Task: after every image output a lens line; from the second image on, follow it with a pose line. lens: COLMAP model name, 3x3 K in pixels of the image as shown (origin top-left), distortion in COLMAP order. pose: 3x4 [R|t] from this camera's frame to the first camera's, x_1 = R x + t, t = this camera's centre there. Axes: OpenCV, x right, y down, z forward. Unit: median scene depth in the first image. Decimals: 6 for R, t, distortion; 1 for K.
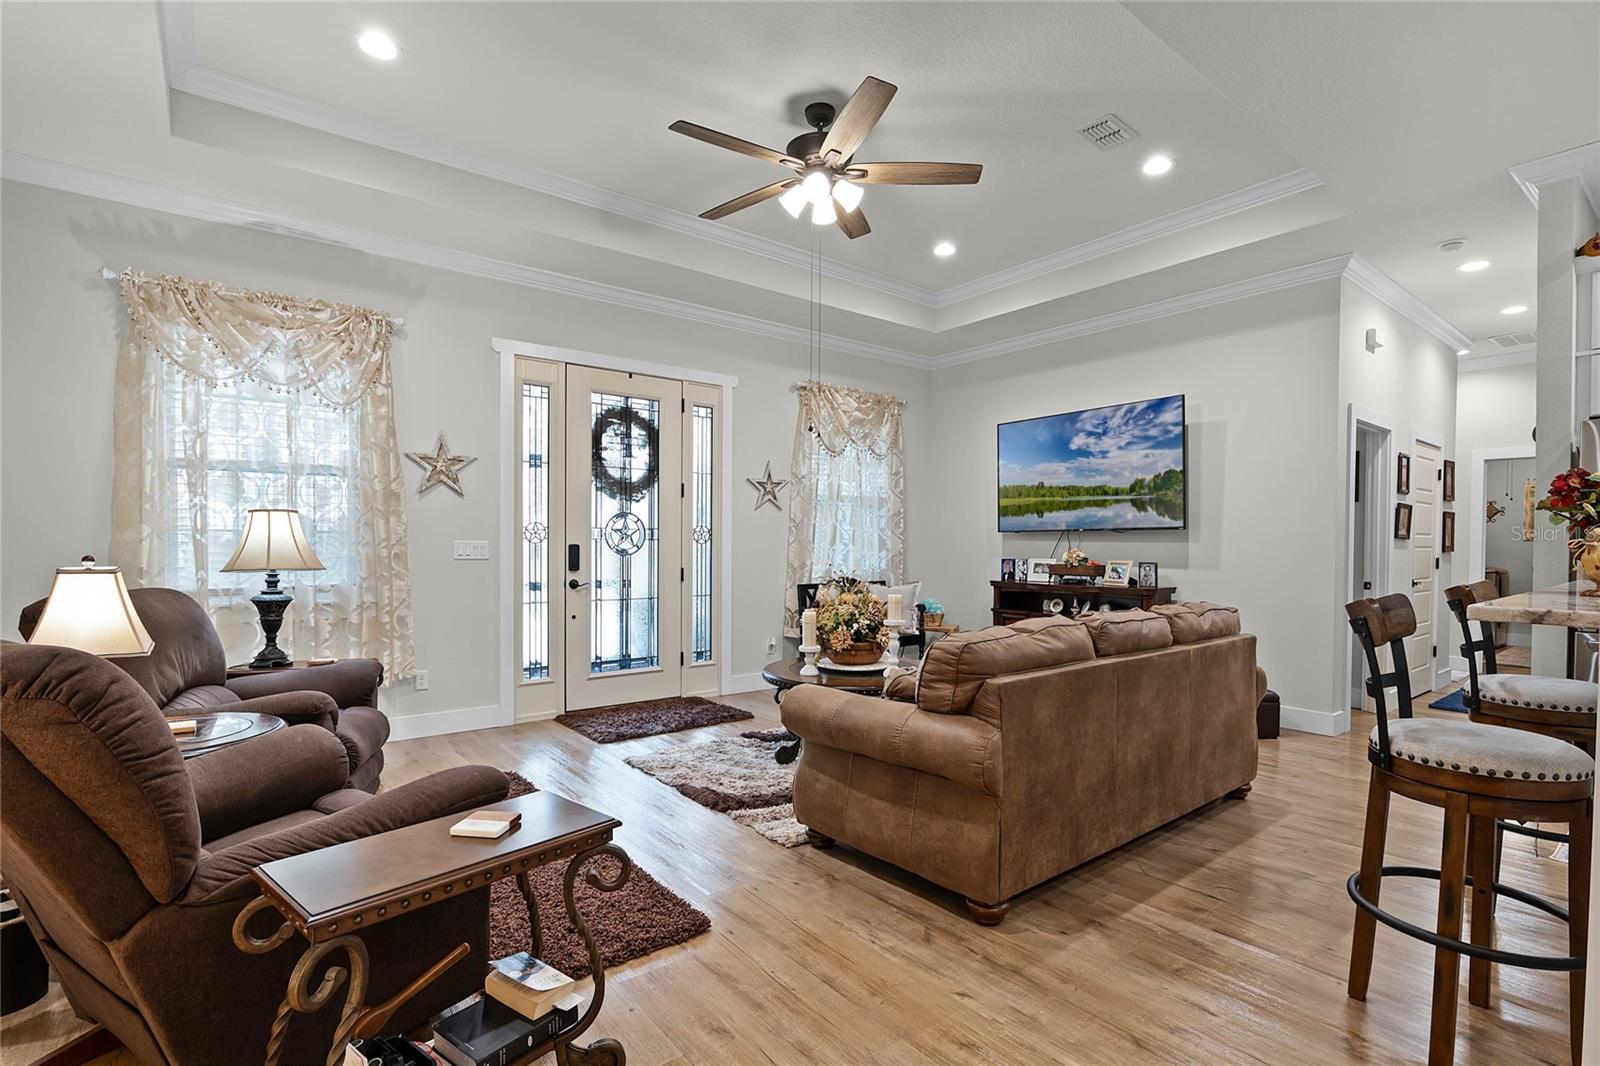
lens RADIAL K [[744.8, 0, 803.8], [0, 744.8, 561.4], [0, 0, 1]] dist [-0.024454, 0.007188]
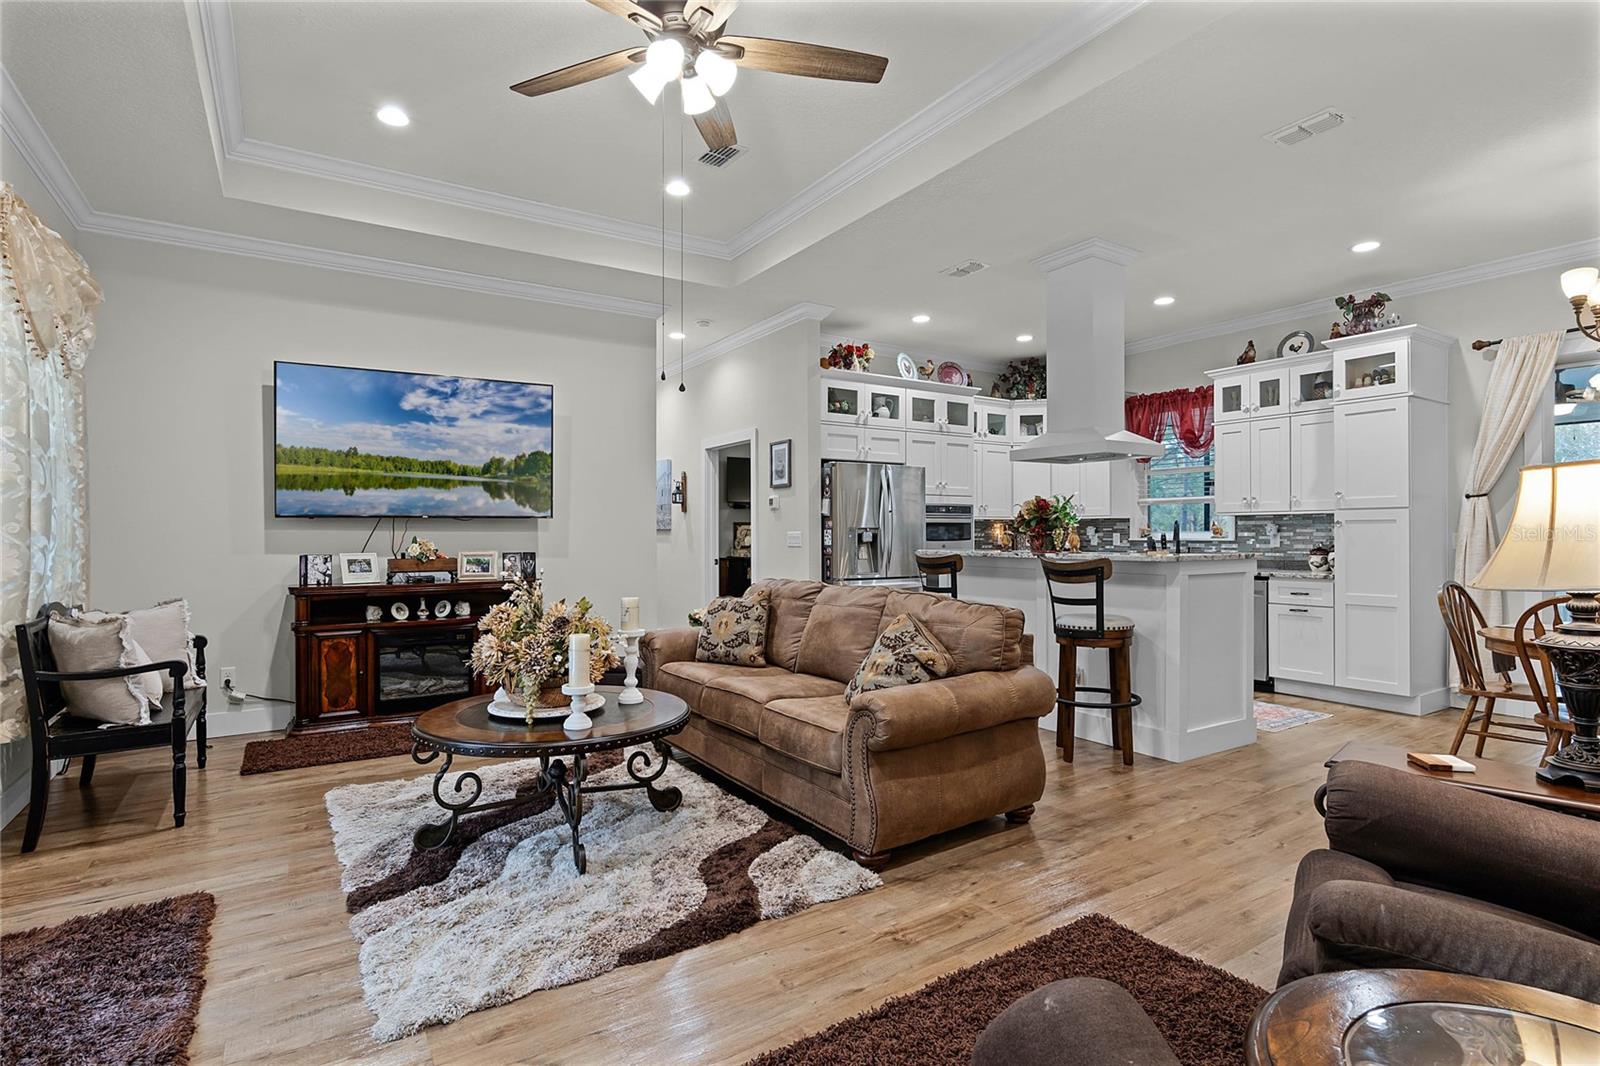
lens RADIAL K [[803.1, 0, 807.4], [0, 803.1, 529.7], [0, 0, 1]] dist [-0.004689, 0.002537]
pose [[0.080392, -0.000739, 0.996763, -0.558615], [0.026699, 0.999643, -0.001413, -0.016904], [-0.996406, 0.026726, 0.080383, 0.582614]]
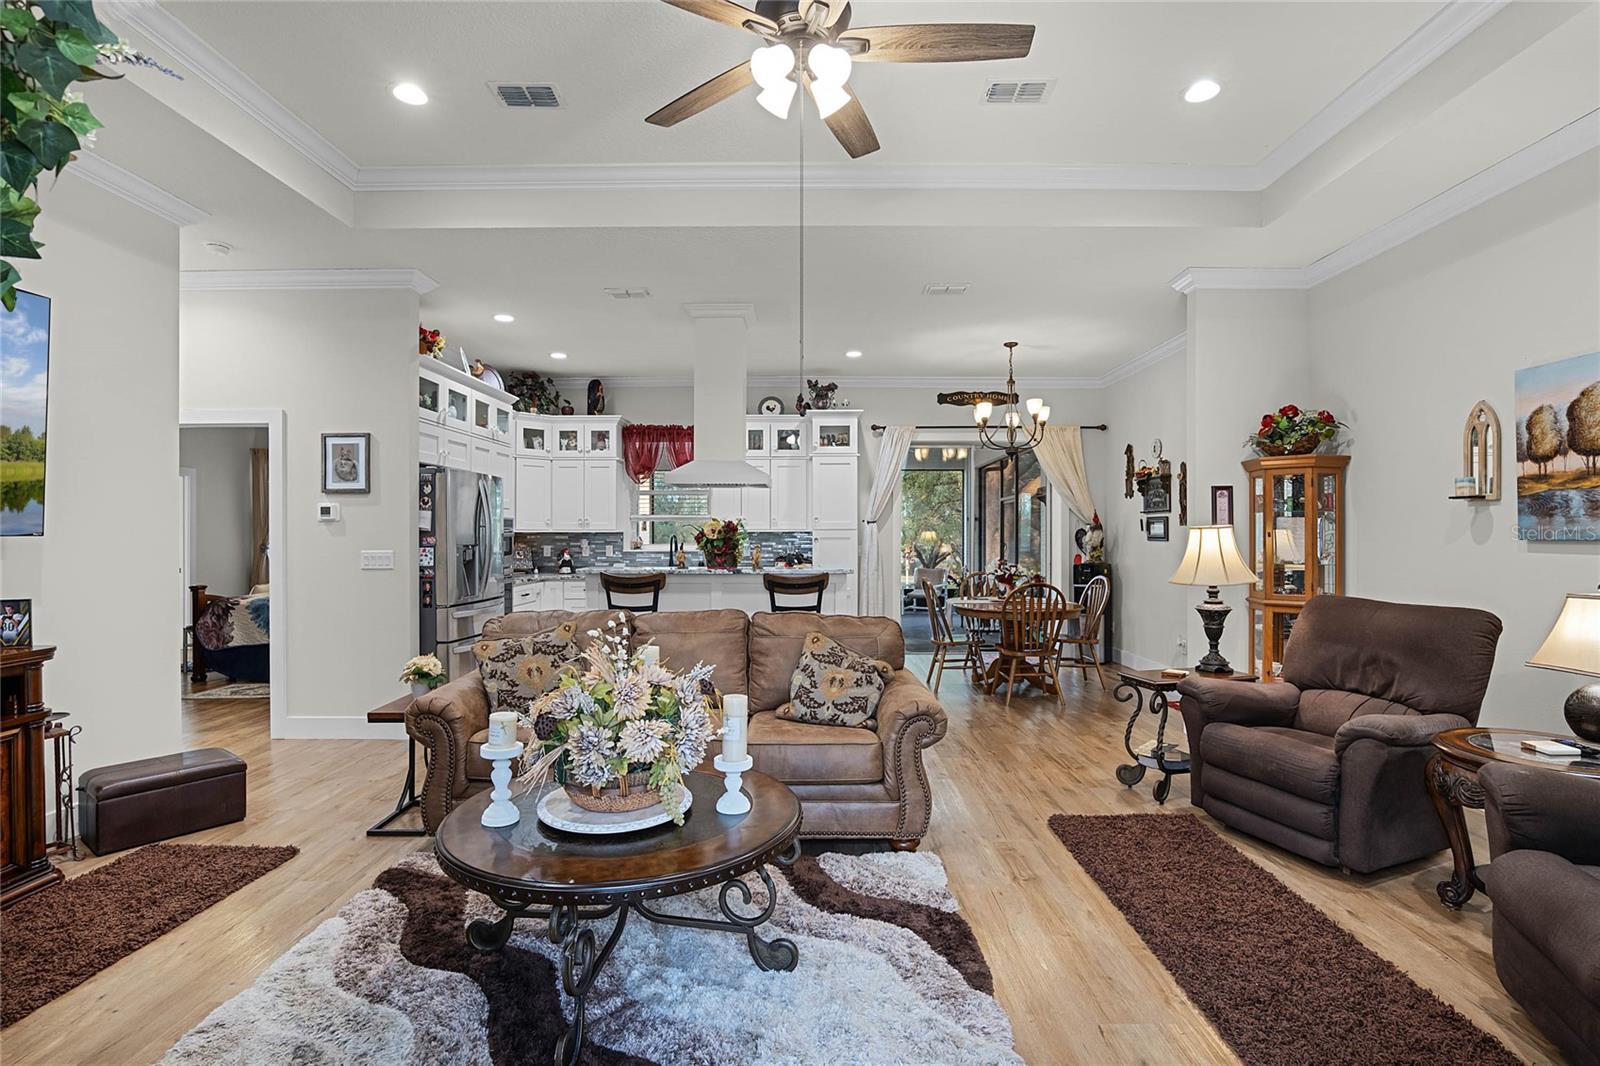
lens RADIAL K [[744.8, 0, 807.7], [0, 744.8, 544.3], [0, 0, 1]] dist [-0.024454, 0.007188]
pose [[-0.787719, -0.014139, 0.615873, -0.294073], [0.011097, 0.999249, 0.037133, -0.052259], [-0.615935, 0.036085, -0.786970, 1.106780]]
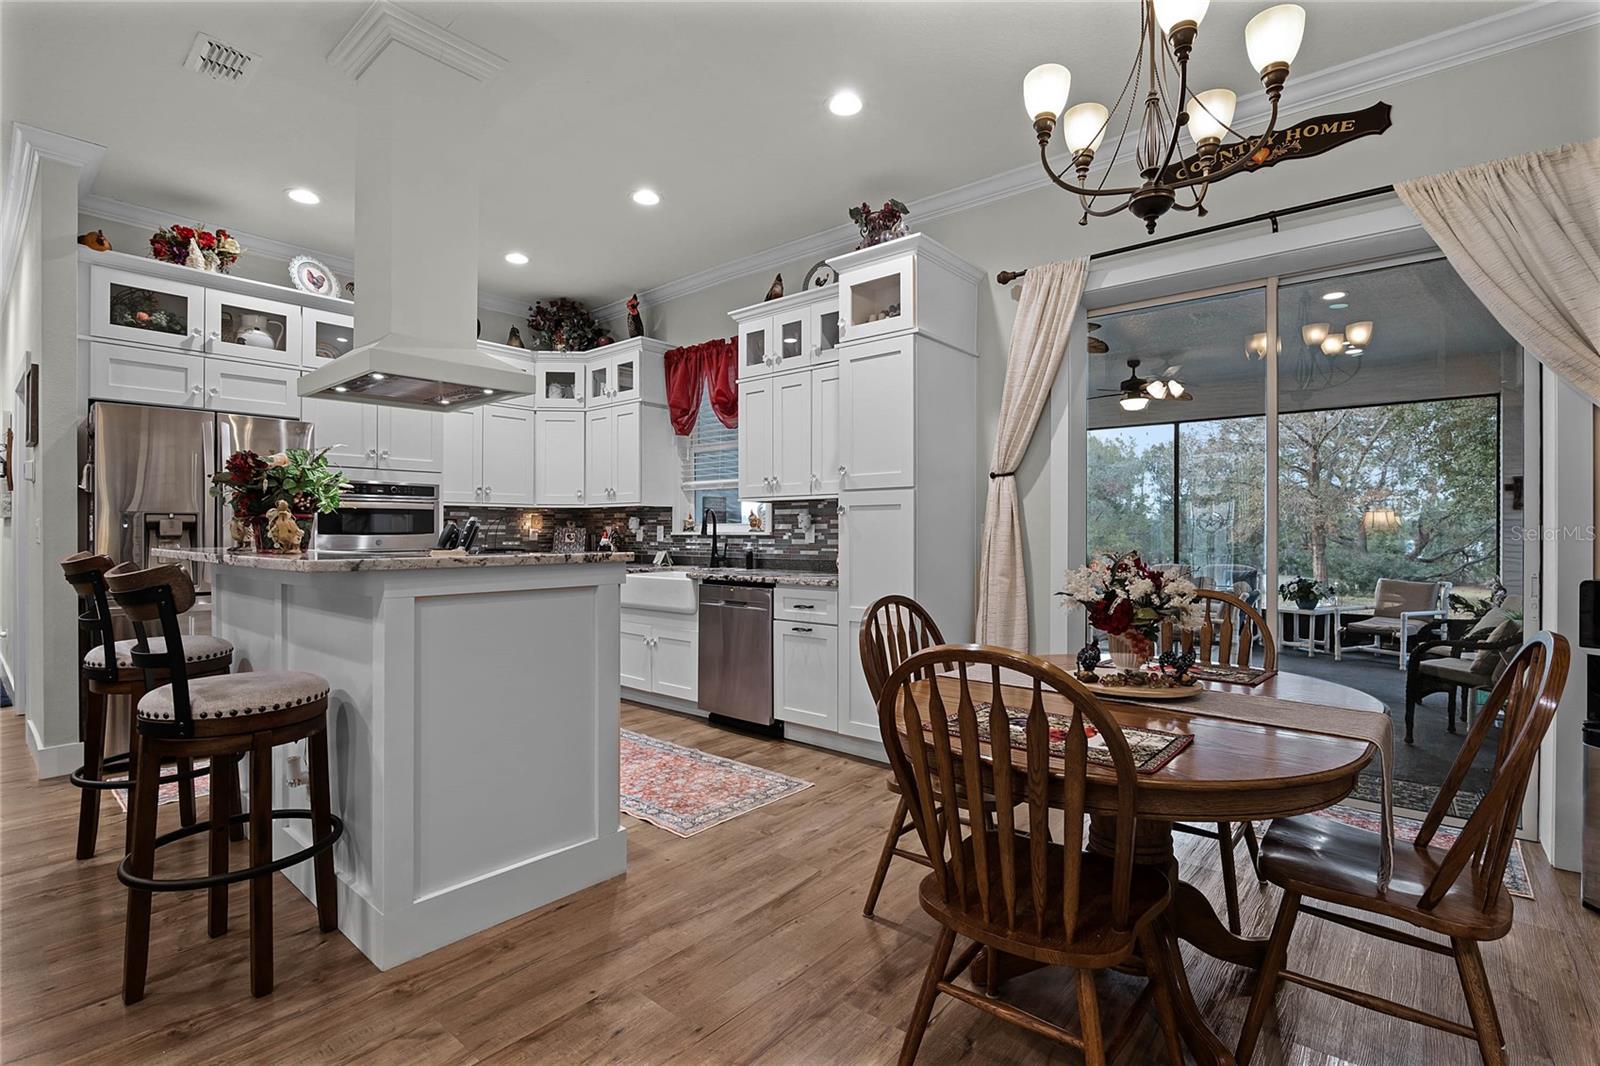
lens RADIAL K [[744.8, 0, 808.8], [0, 744.8, 528.2], [0, 0, 1]] dist [-0.024454, 0.007188]
pose [[-0.209108, -0.001720, 0.977891, -0.123867], [0.021711, 0.999744, 0.006401, 0.004956], [-0.977652, 0.022570, -0.209017, 0.134182]]
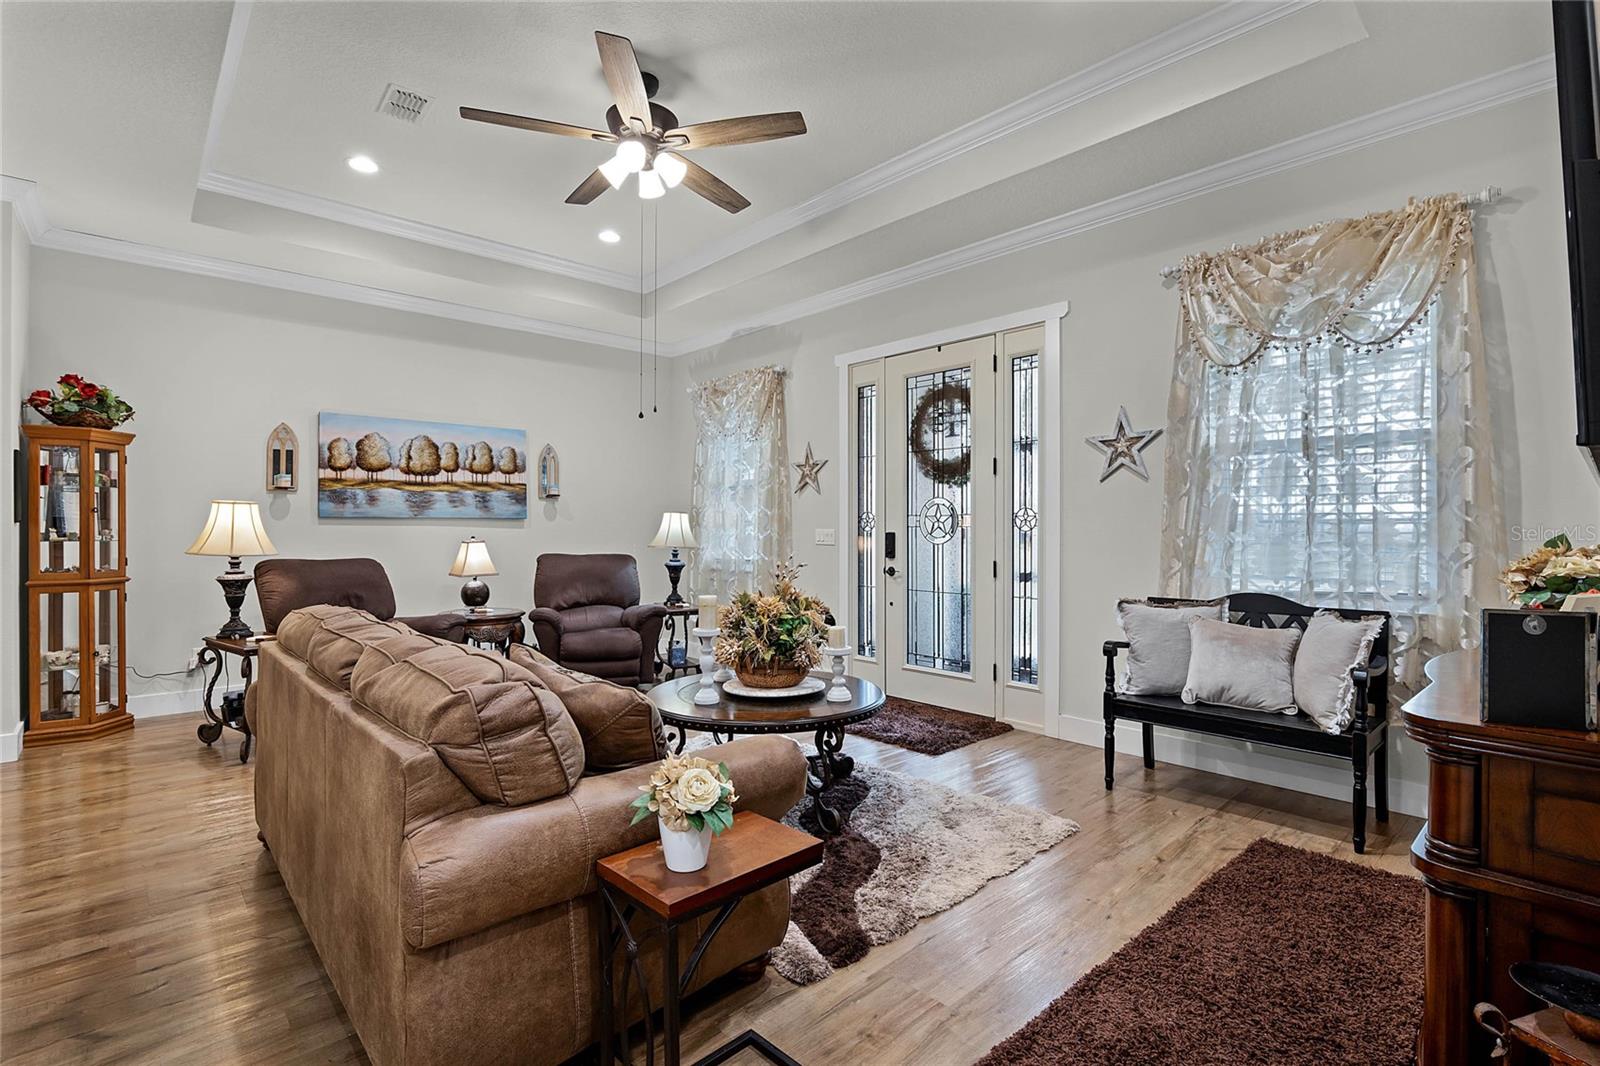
lens RADIAL K [[744.8, 0, 808.8], [0, 744.8, 528.6], [0, 0, 1]] dist [-0.024454, 0.007188]
pose [[0.085446, -0.007168, -0.996317, 0.705671], [-0.023966, 0.999670, -0.009247, -0.016048], [0.996055, 0.024667, 0.085246, 0.812995]]
